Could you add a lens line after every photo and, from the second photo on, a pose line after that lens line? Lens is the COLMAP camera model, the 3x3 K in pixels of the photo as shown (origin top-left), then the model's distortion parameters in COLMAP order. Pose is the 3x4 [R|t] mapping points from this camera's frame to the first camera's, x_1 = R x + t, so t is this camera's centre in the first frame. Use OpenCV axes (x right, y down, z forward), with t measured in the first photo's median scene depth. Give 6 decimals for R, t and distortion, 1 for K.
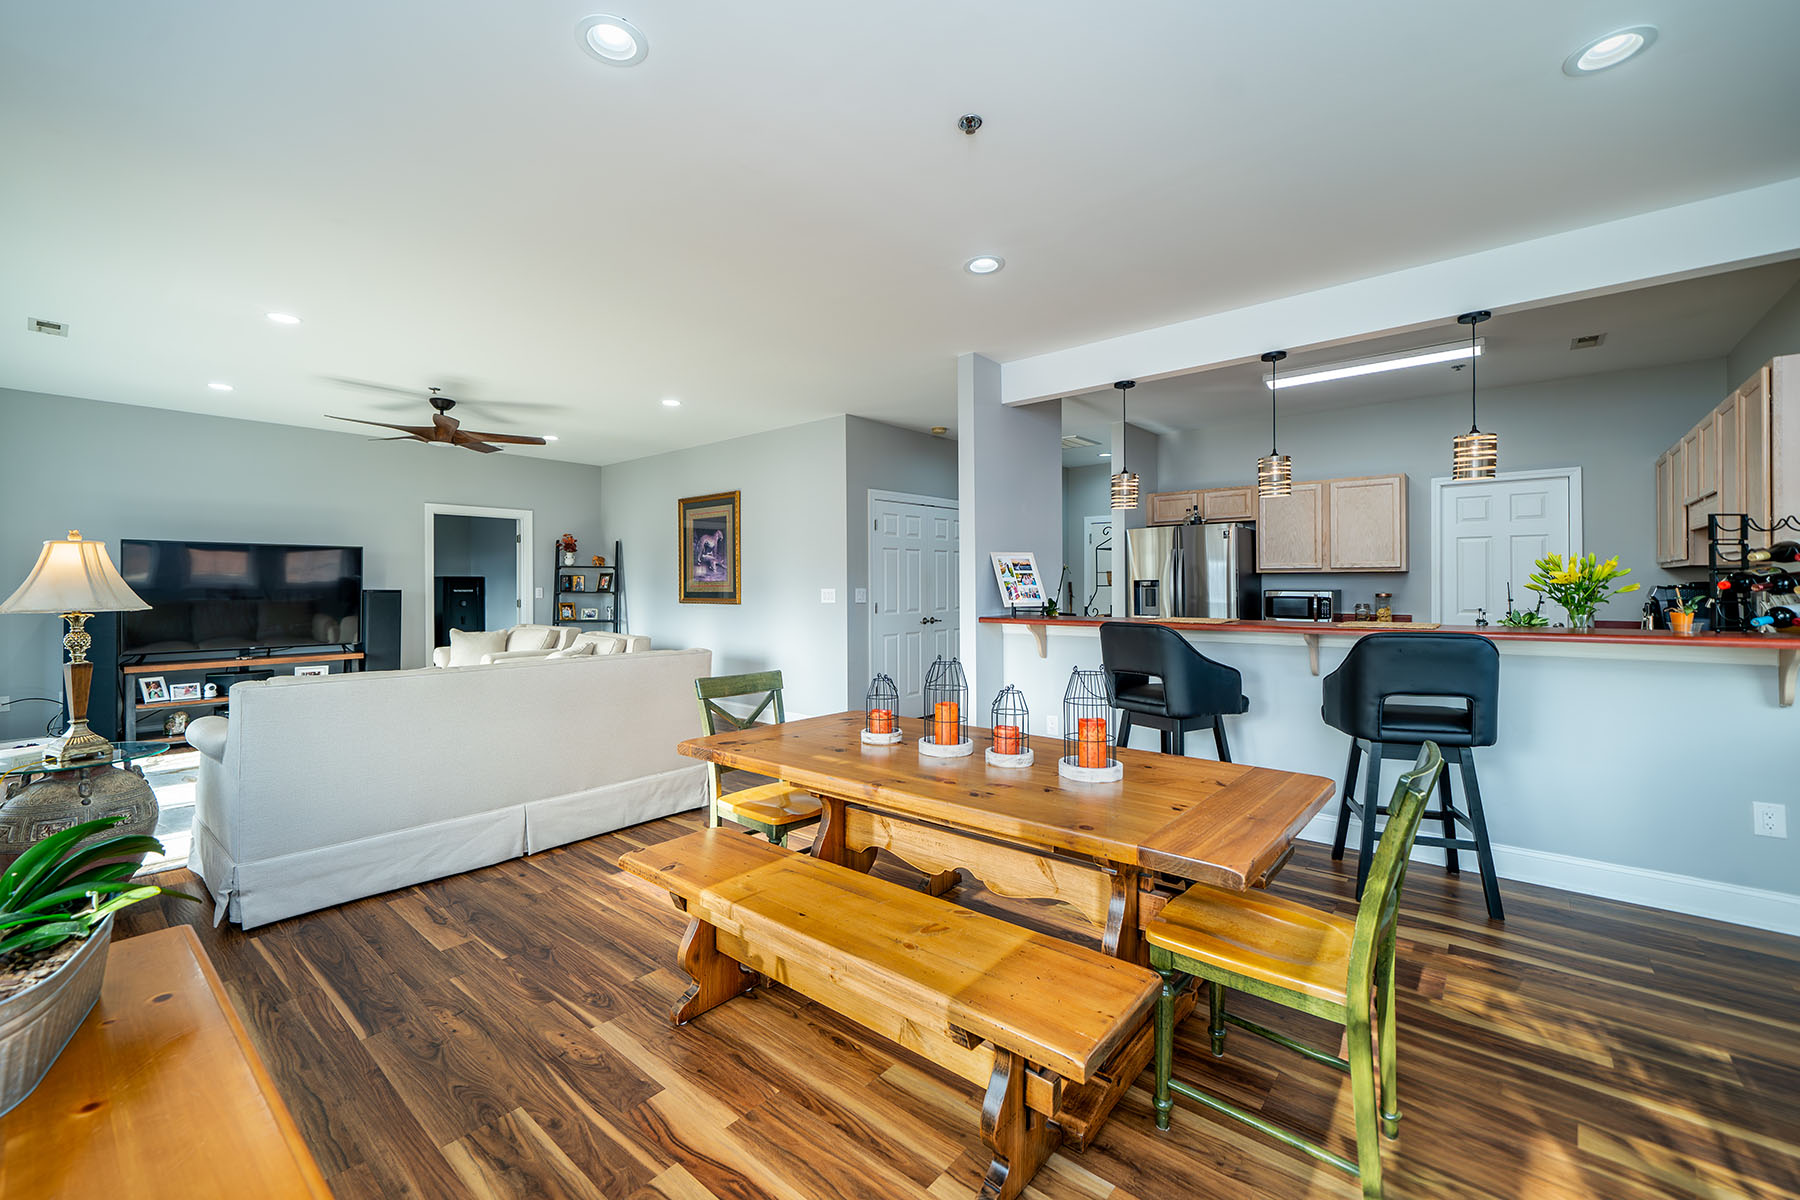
lens RADIAL K [[737.4, 0, 880.6], [0, 737.4, 582.4], [0, 0, 1]] dist [-0.001055, 0.000140]
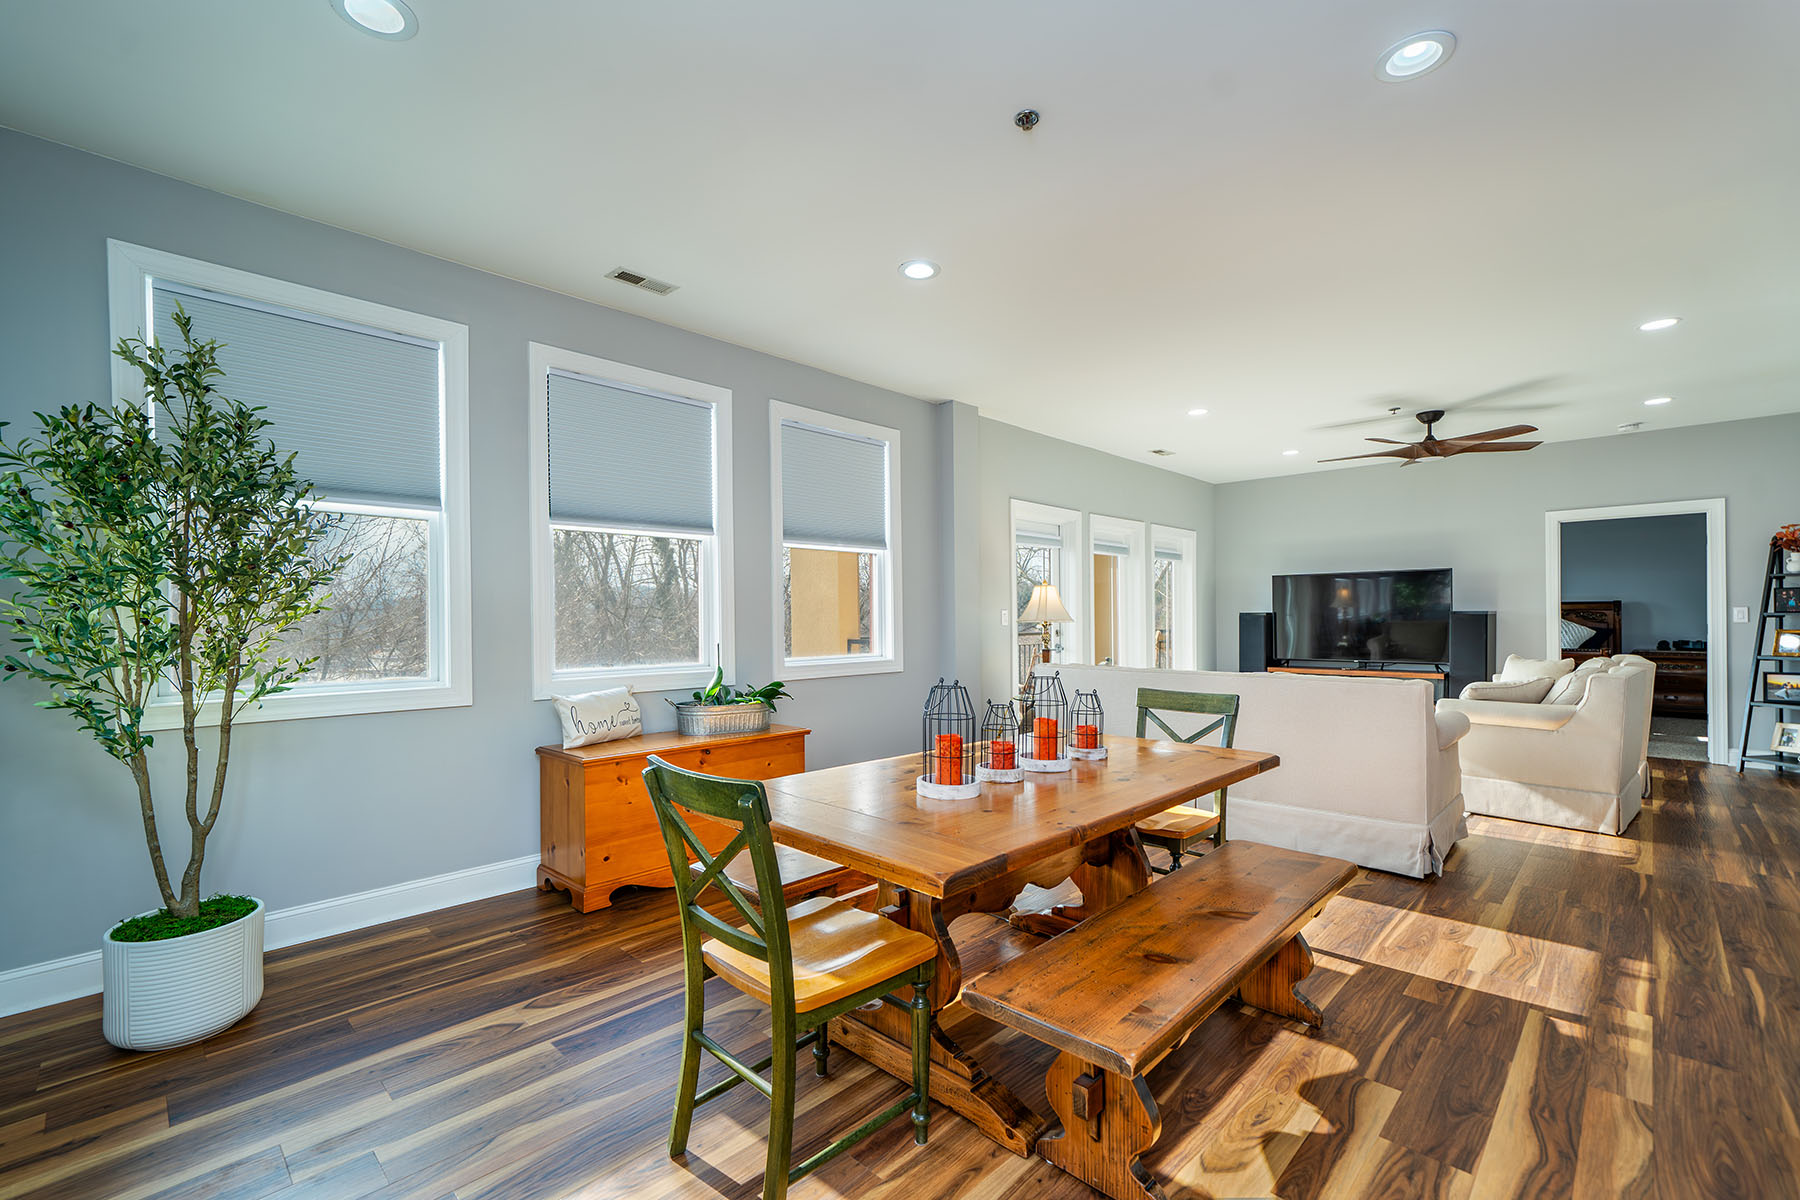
lens RADIAL K [[770.1, 0, 878.9], [0, 770.1, 622.2], [0, 0, 1]] dist [0.002974, 0.000832]
pose [[-0.069990, 0.008288, -0.997513, 0.557829], [0.010568, 0.999916, 0.007567, 0.012621], [0.997492, -0.010012, -0.070072, 0.422176]]
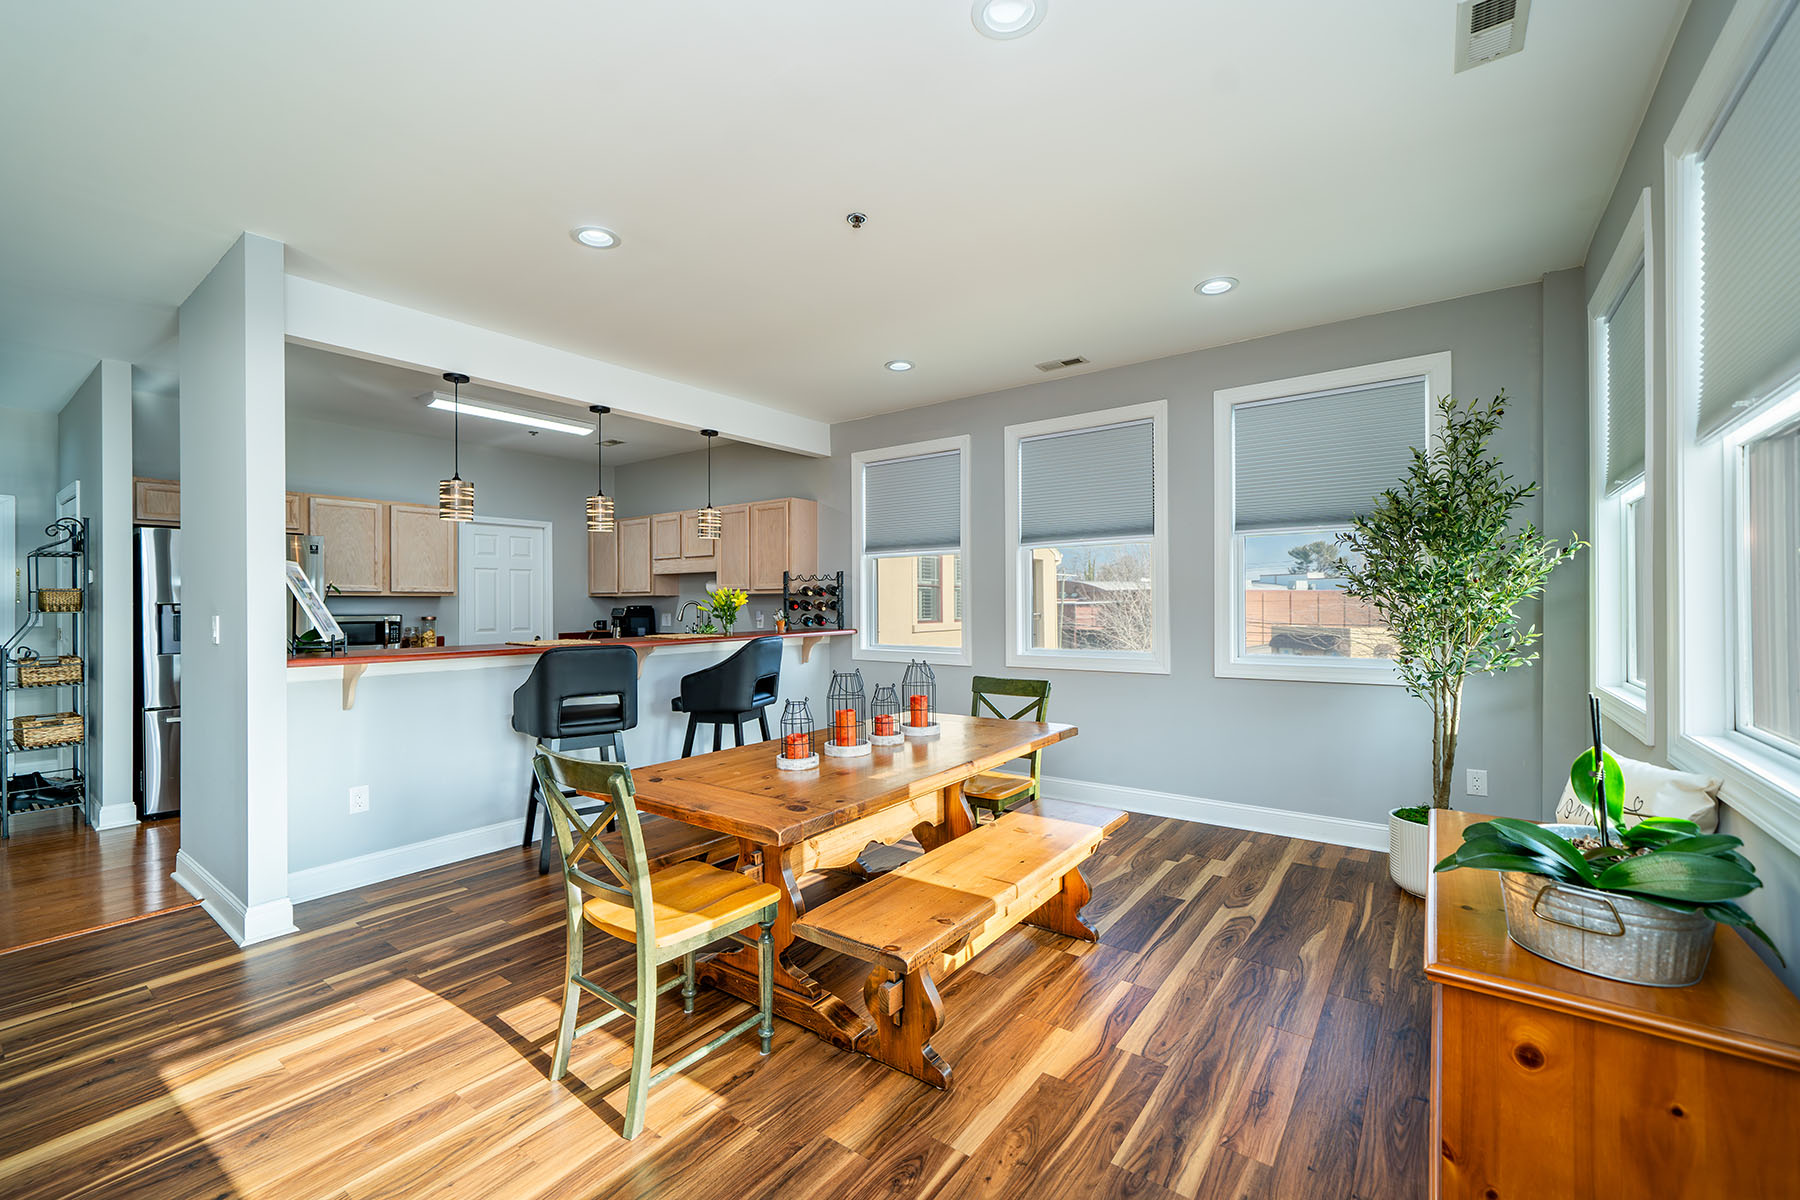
lens RADIAL K [[745.0, 0, 894.5], [0, 745.0, 602.8], [0, 0, 1]] dist [-0.002146, 0.000058]
pose [[-0.076111, 0.004950, 0.997087, -0.527330], [0.002242, 0.999986, -0.004793, 0.002158], [-0.997097, 0.001871, -0.076121, 0.502255]]
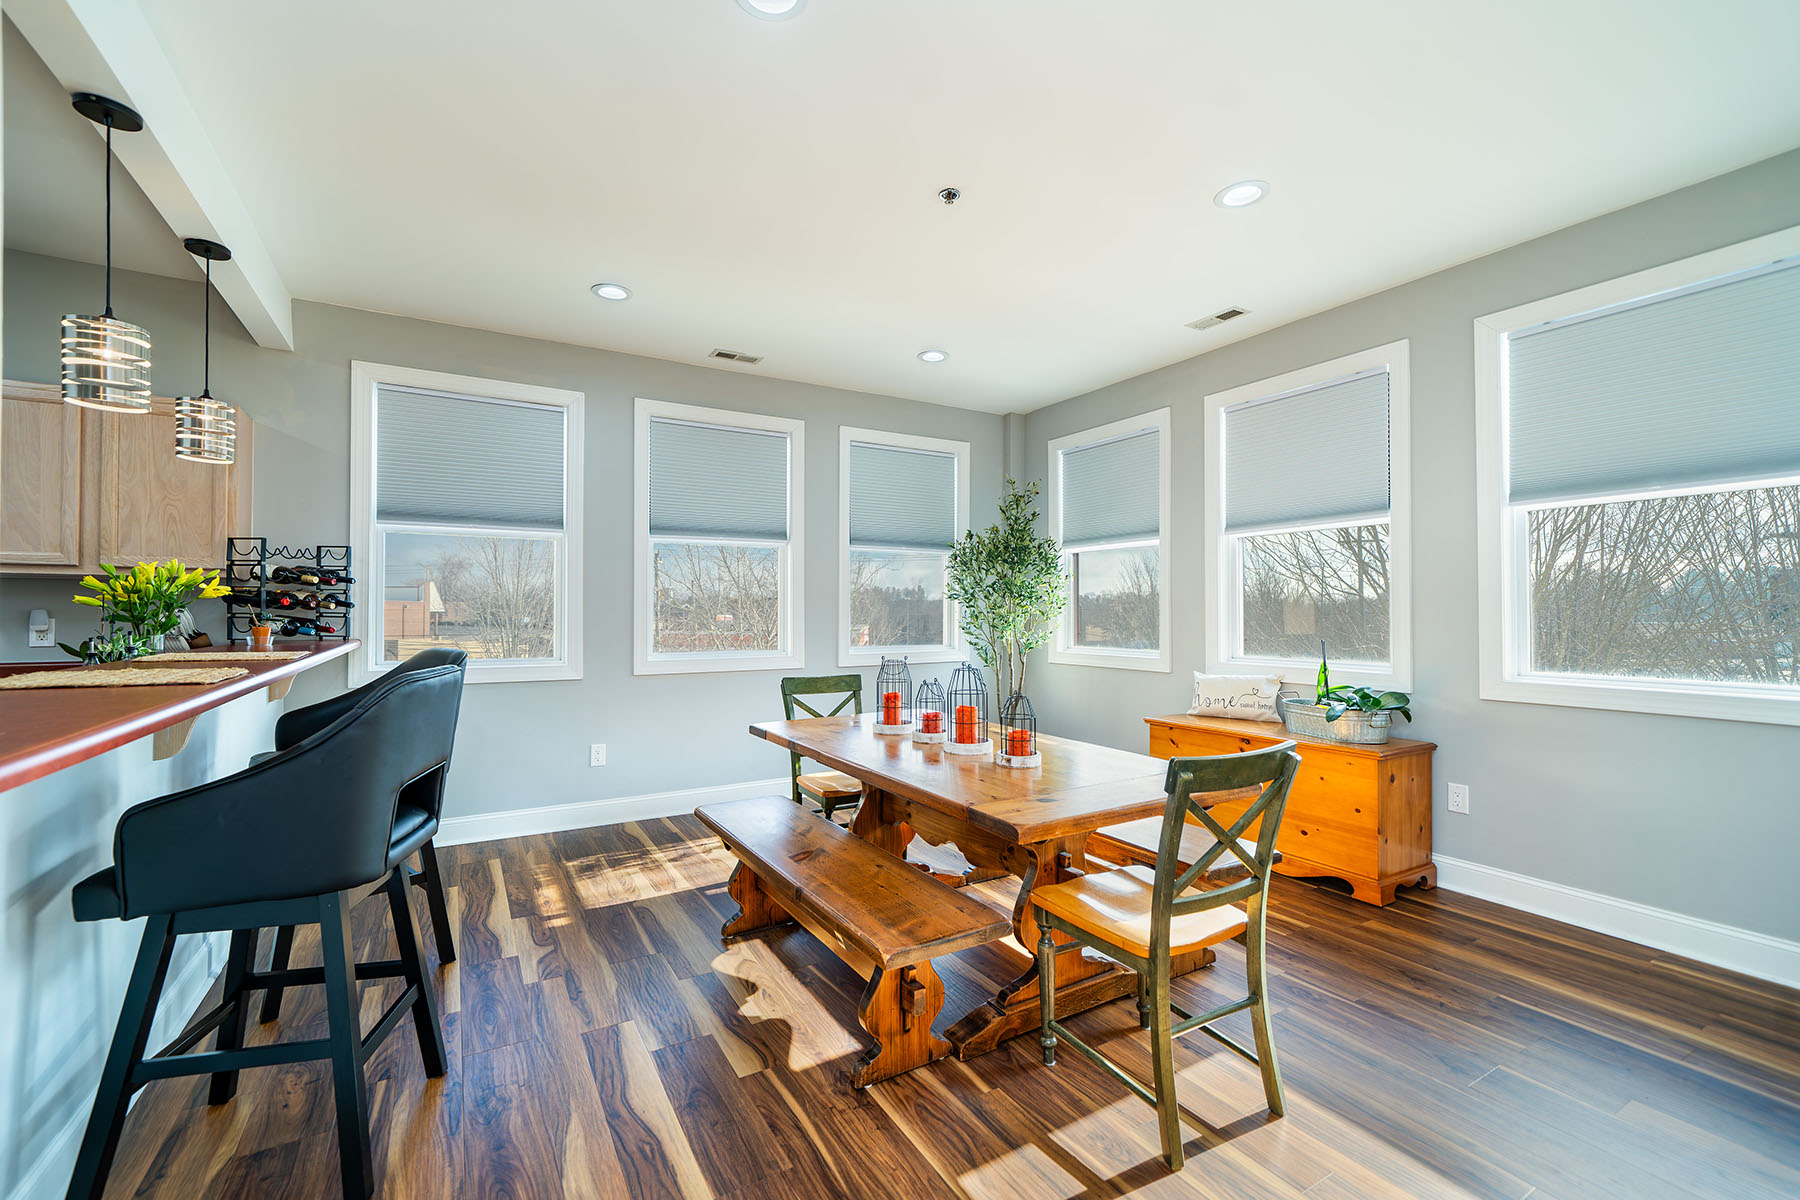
lens RADIAL K [[753.1, 0, 892.9], [0, 753.1, 605.9], [0, 0, 1]] dist [0.001693, 0.000253]
pose [[-0.948137, 0.004219, 0.317835, -0.080386], [0.000307, 0.999924, -0.012356, 0.014392], [-0.317862, -0.011618, -0.948066, 1.035297]]
